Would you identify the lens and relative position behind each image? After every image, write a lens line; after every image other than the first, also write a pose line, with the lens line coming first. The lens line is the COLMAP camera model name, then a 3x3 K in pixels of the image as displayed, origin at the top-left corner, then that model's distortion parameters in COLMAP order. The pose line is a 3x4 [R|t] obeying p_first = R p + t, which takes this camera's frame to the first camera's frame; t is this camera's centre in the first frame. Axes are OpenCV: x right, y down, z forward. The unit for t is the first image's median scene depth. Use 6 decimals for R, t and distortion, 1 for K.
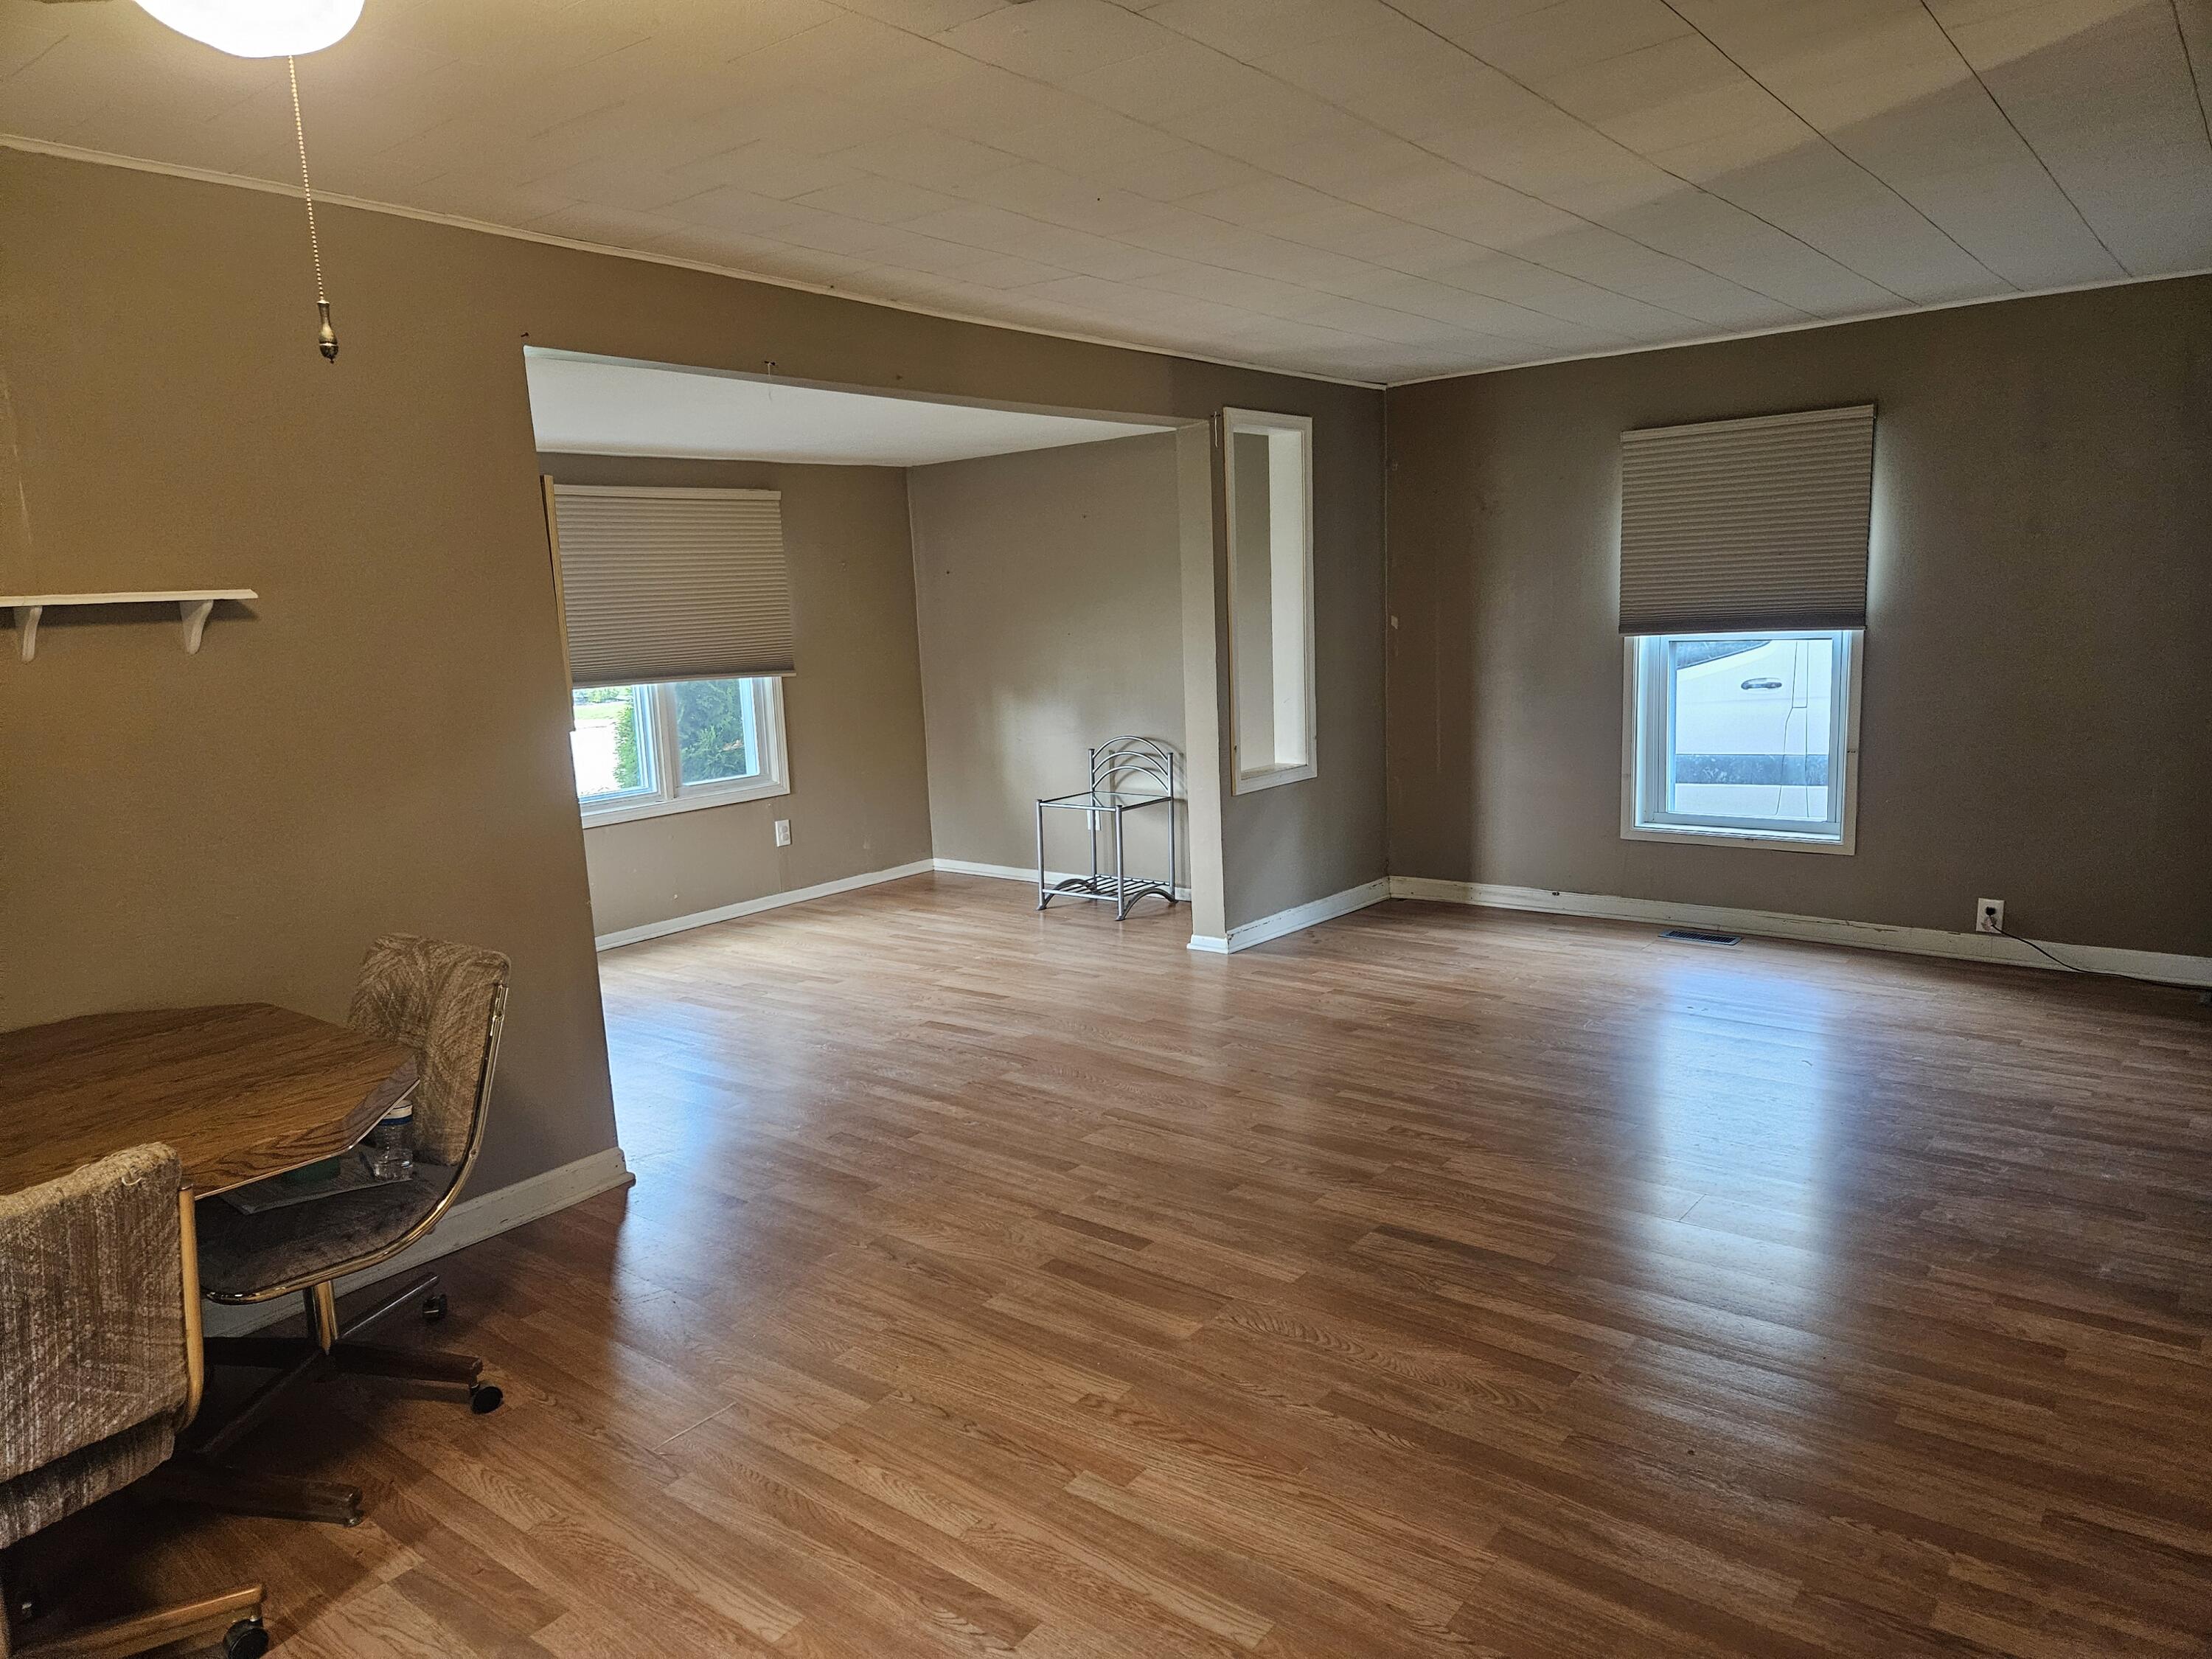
lens RADIAL K [[1486.4, 0, 1104.2], [0, 1486.4, 832.4], [0, 0, 1]] dist [0.001550, 0.000491]
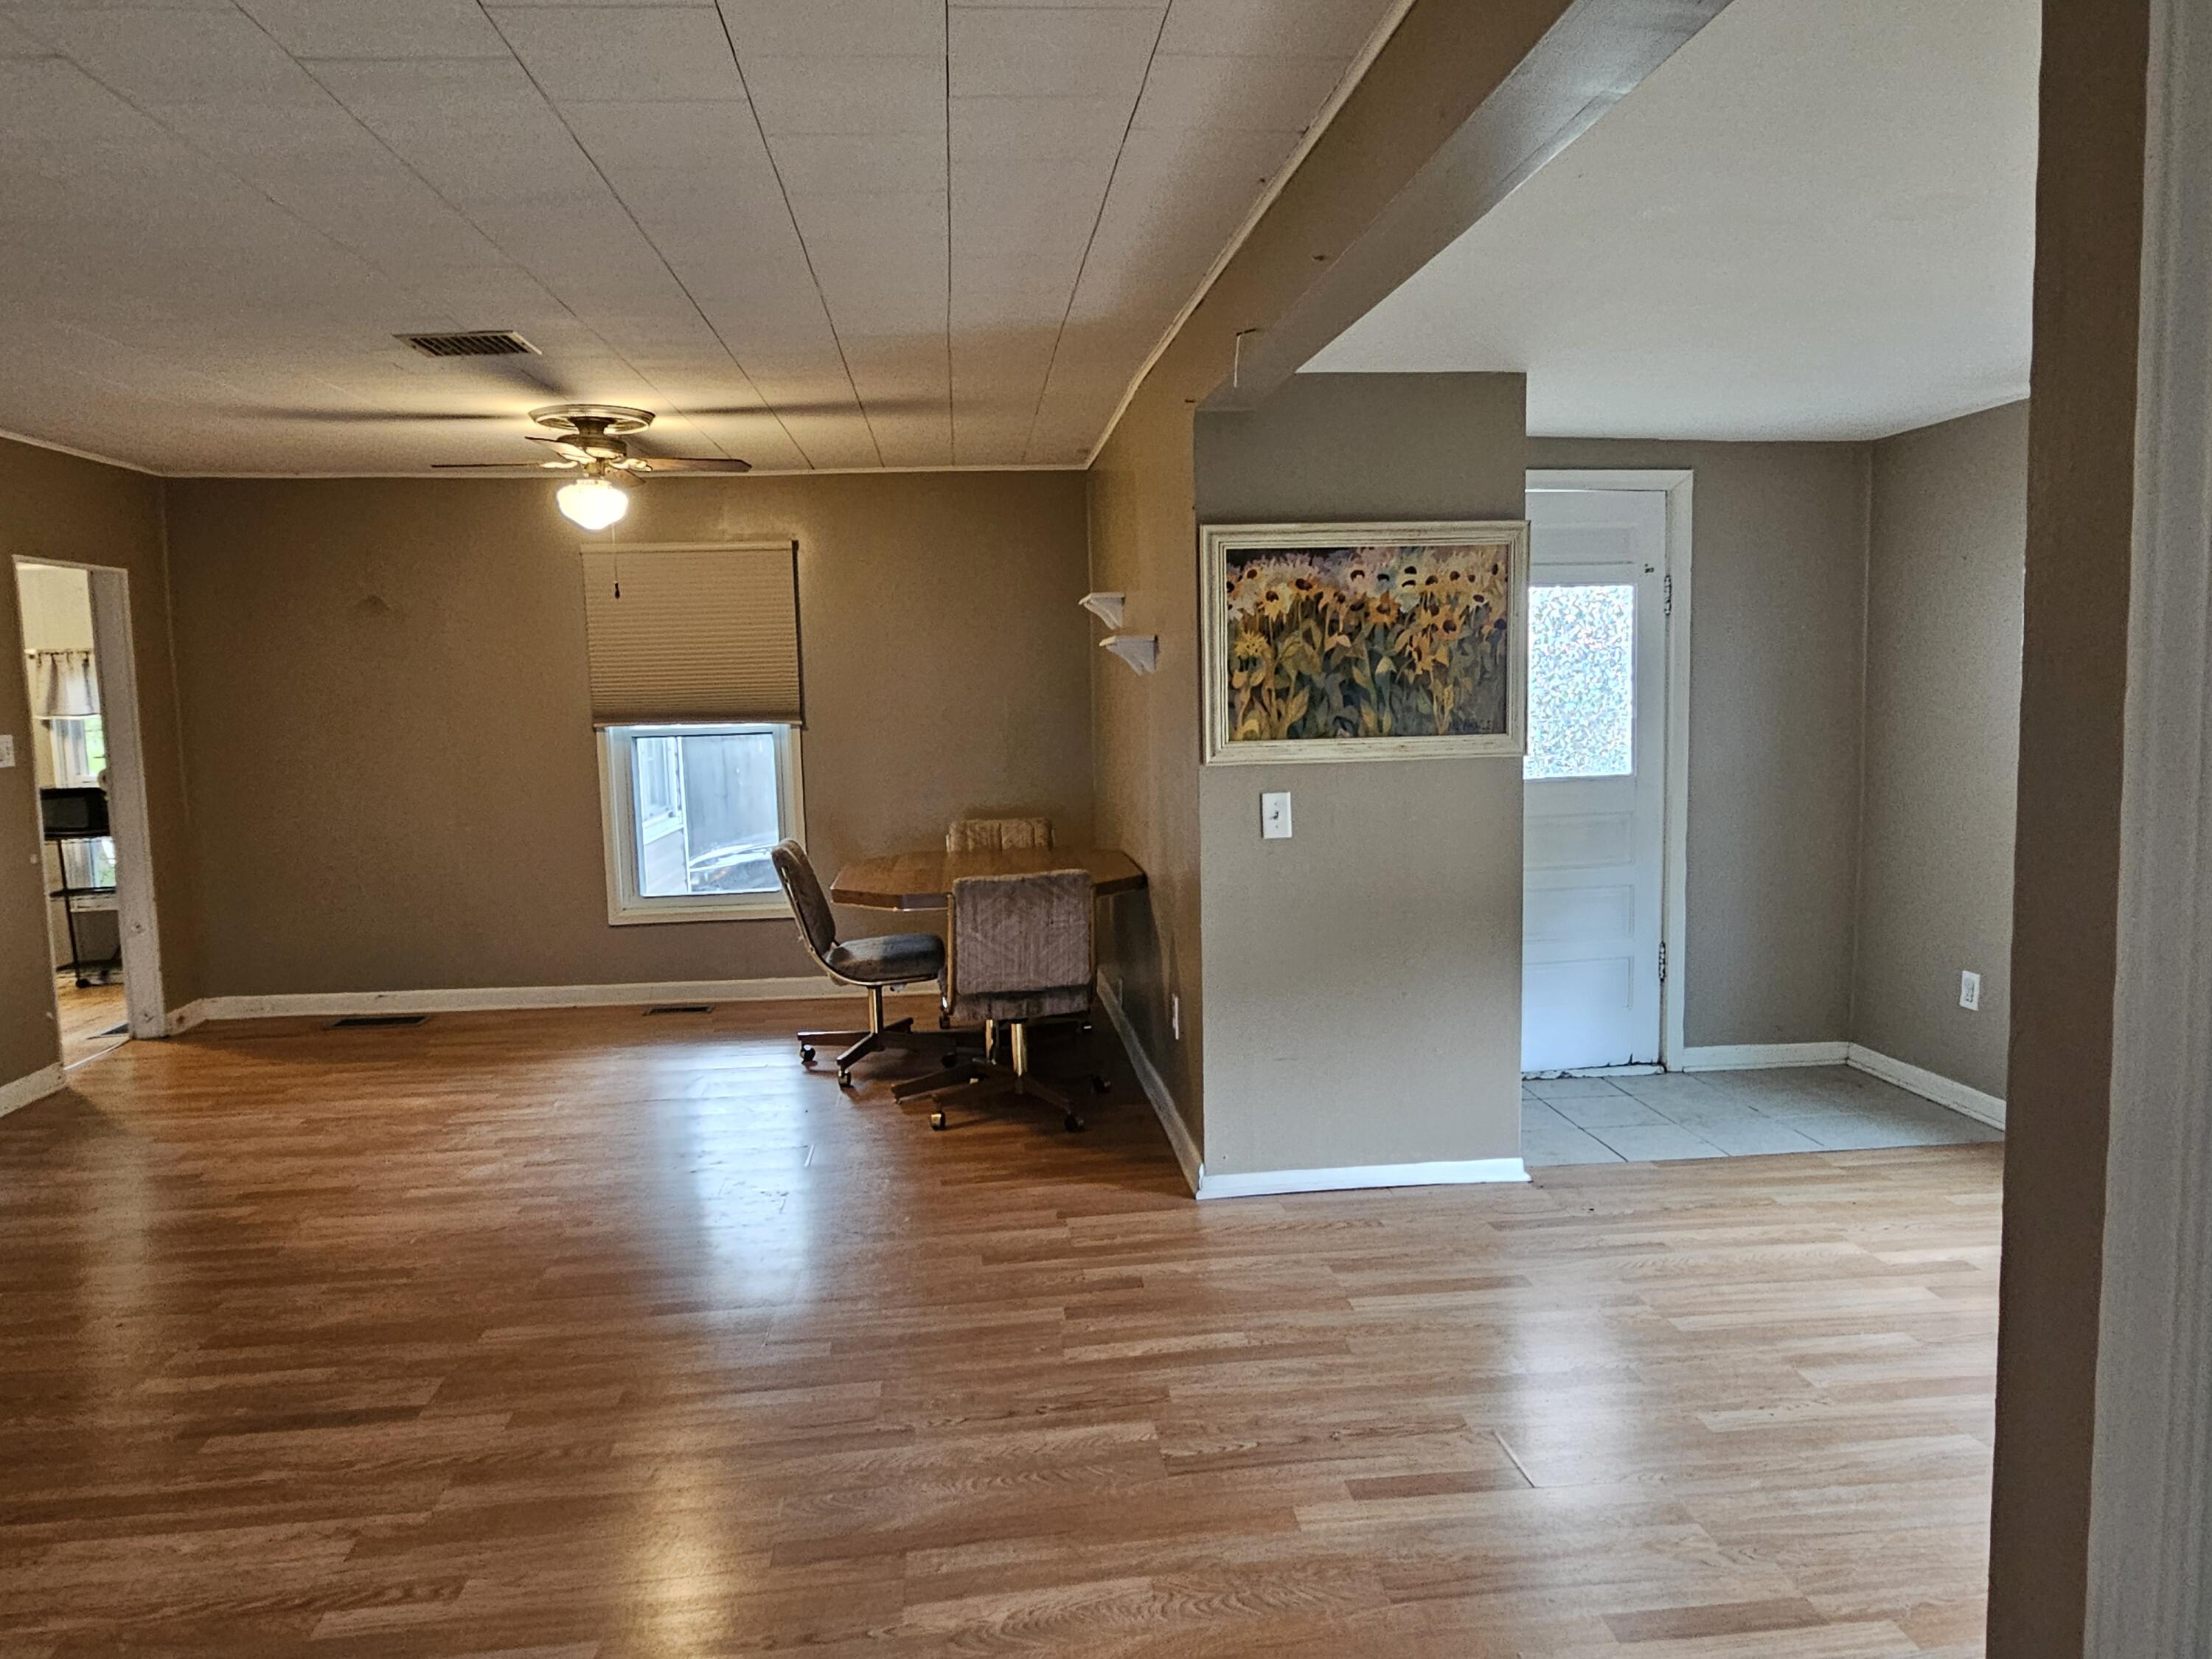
lens RADIAL K [[1401.8, 0, 1107.0], [0, 1401.8, 824.8], [0, 0, 1]] dist [-0.034284, -0.000243]
pose [[-0.711702, 0.133808, -0.689620, 0.375007], [-0.057889, 0.967181, 0.247405, -0.264111], [0.700093, 0.216000, -0.680599, 1.610057]]
